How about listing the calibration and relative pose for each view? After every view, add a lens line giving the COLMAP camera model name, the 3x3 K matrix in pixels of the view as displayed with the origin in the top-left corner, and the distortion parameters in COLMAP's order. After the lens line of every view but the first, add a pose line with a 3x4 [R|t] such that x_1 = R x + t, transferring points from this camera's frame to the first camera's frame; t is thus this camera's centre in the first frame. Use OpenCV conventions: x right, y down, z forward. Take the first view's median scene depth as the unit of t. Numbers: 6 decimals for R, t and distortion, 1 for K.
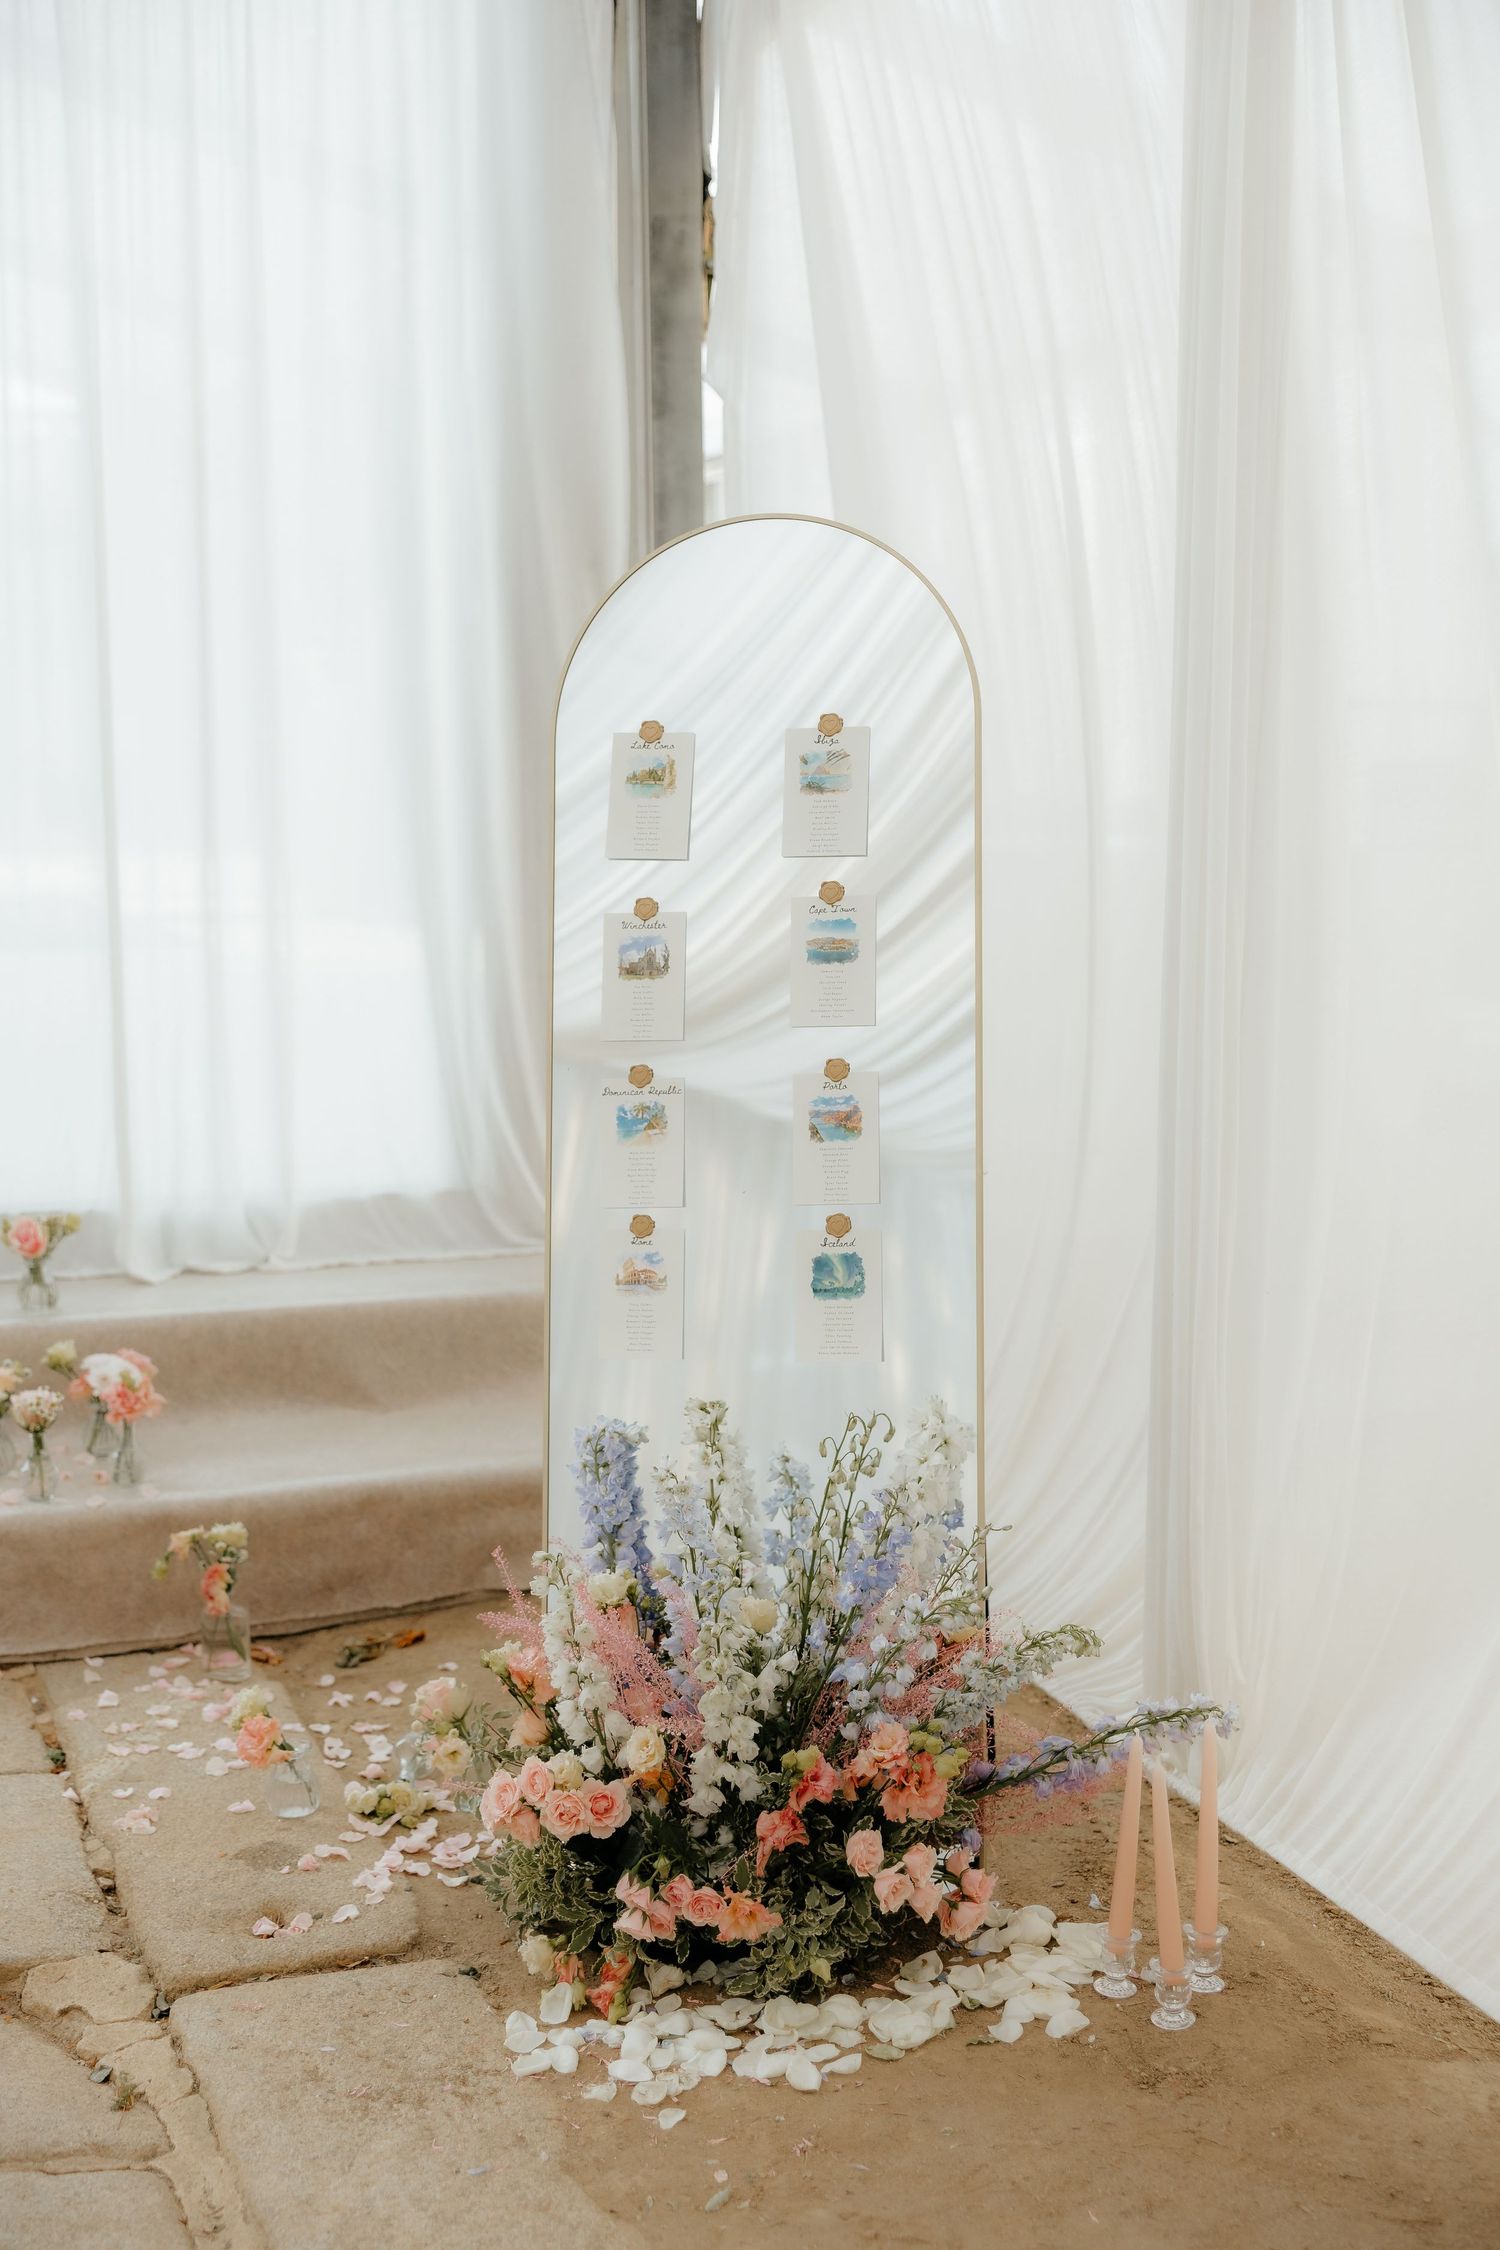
lens RADIAL K [[2879.9, 0, 749.0], [0, 2879.9, 1123.9], [0, 0, 1]] dist [-0.023452, 0.000000]
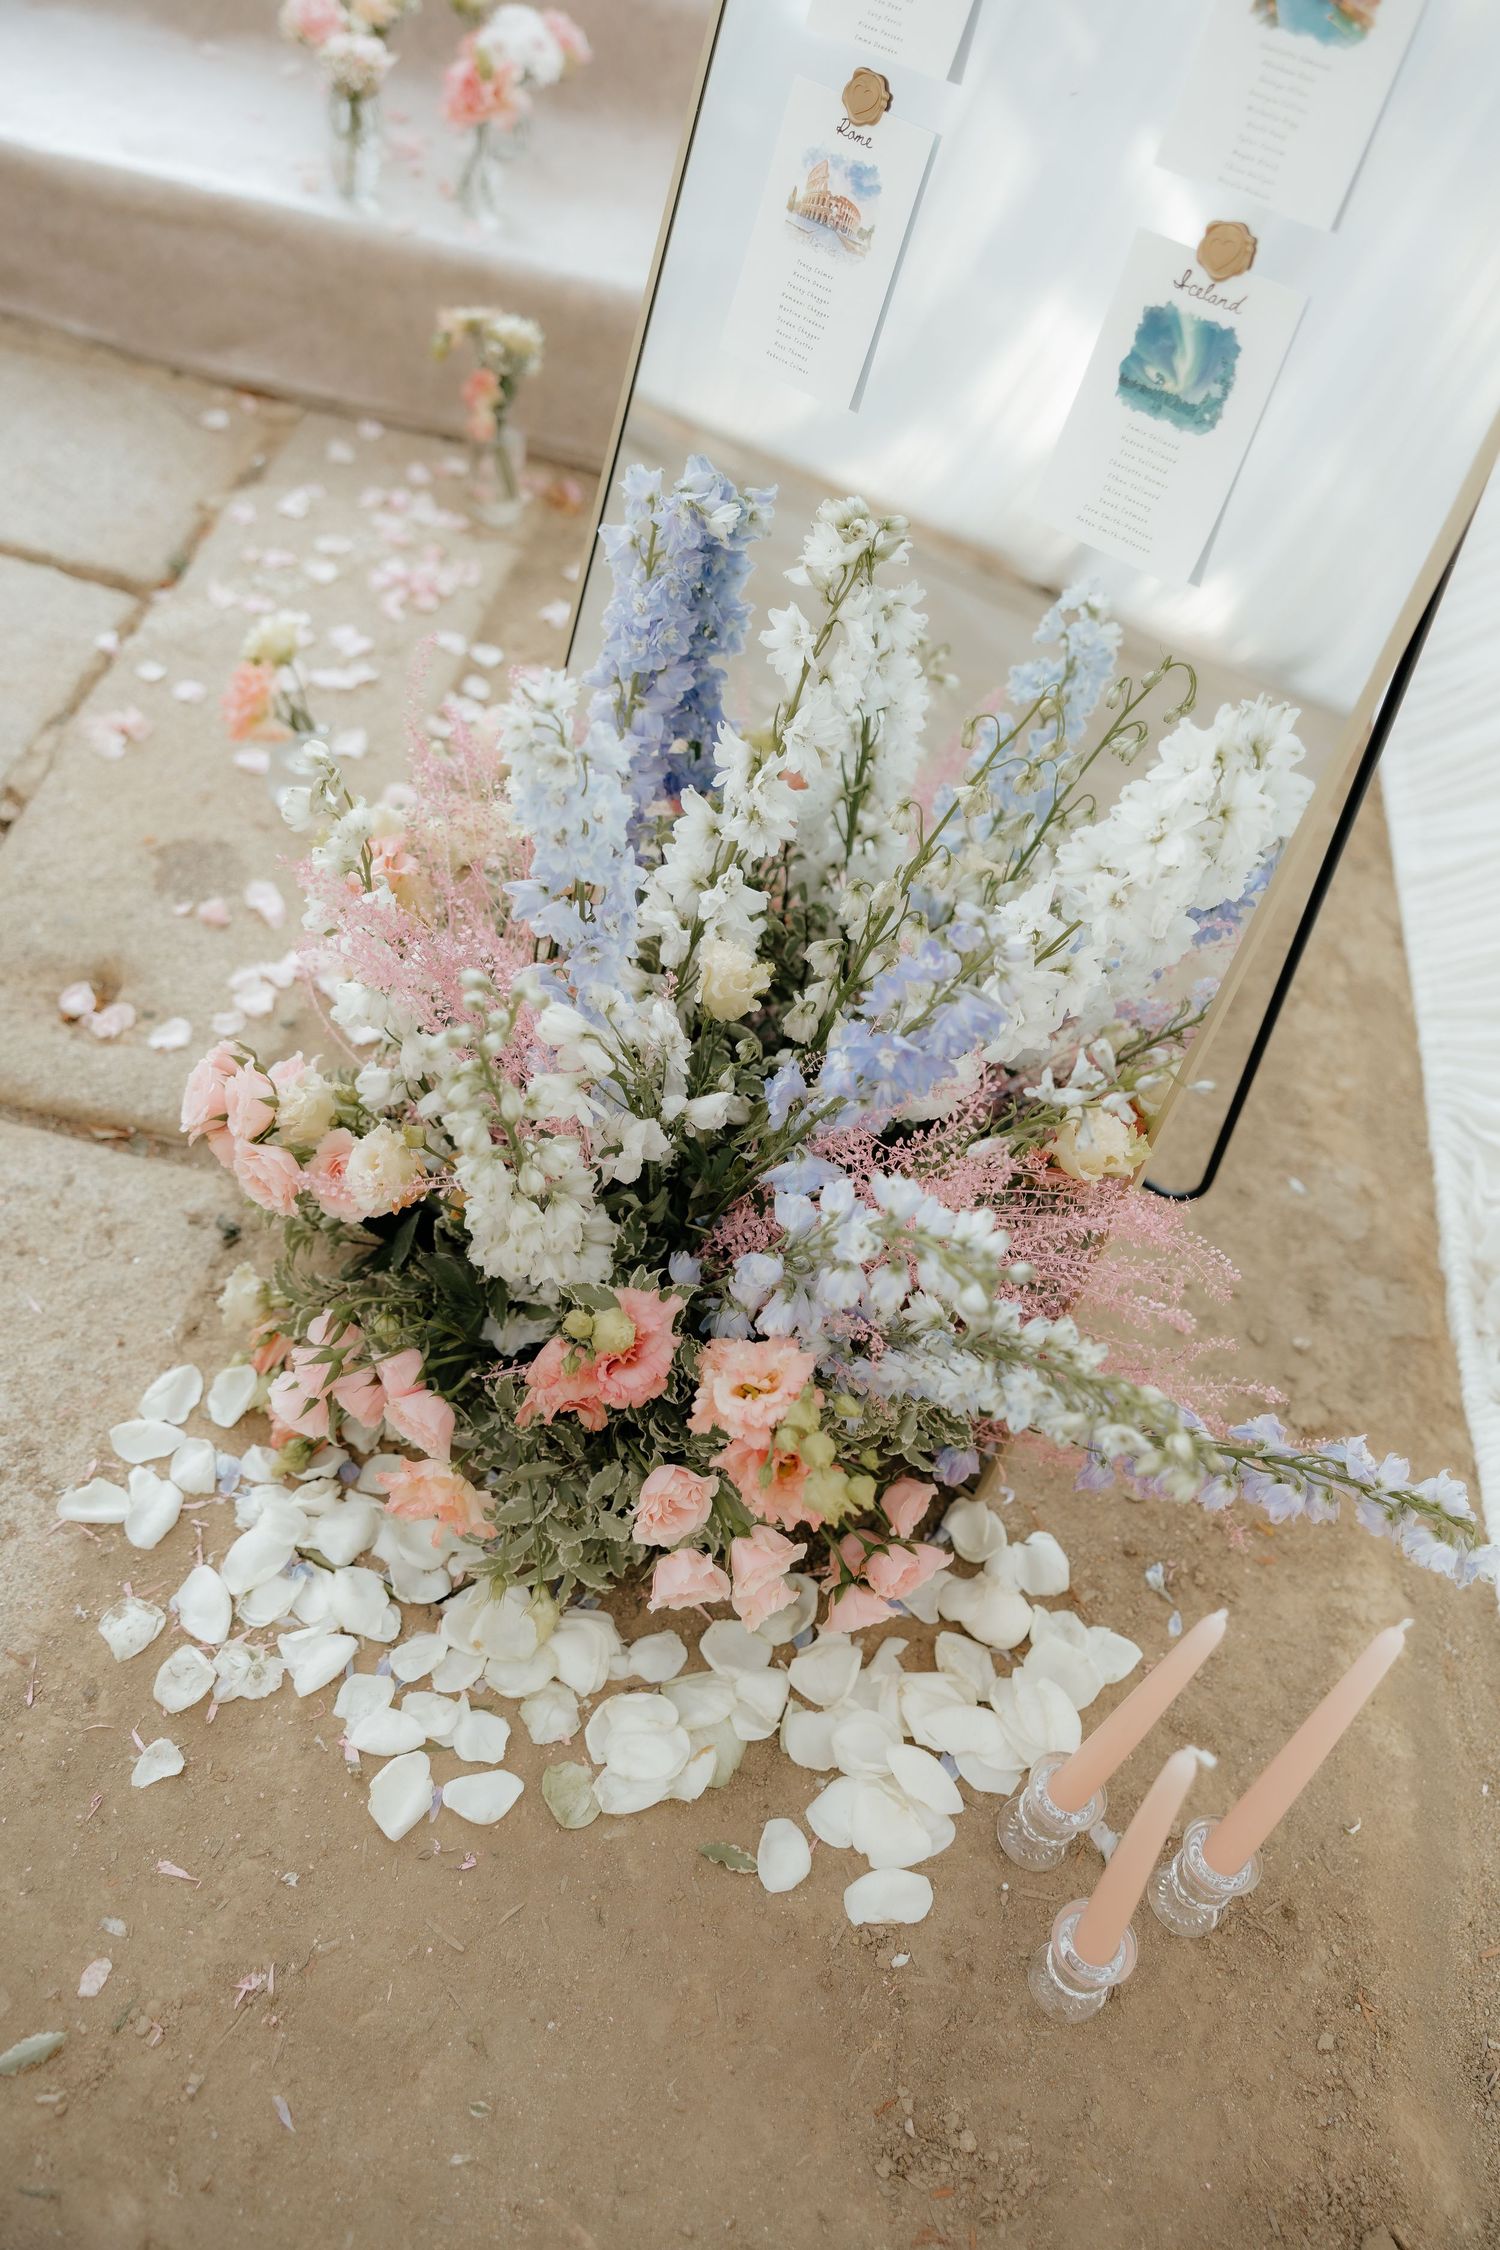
lens RADIAL K [[1913.7, 0, 741.4], [0, 1913.7, 1122.9], [0, 0, 1]] dist [-0.012214, -0.009230]
pose [[0.865292, 0.448668, -0.223531, 0.090848], [-0.235232, 0.757231, 0.609317, -0.022731], [0.442646, -0.474656, 0.760767, 0.689998]]
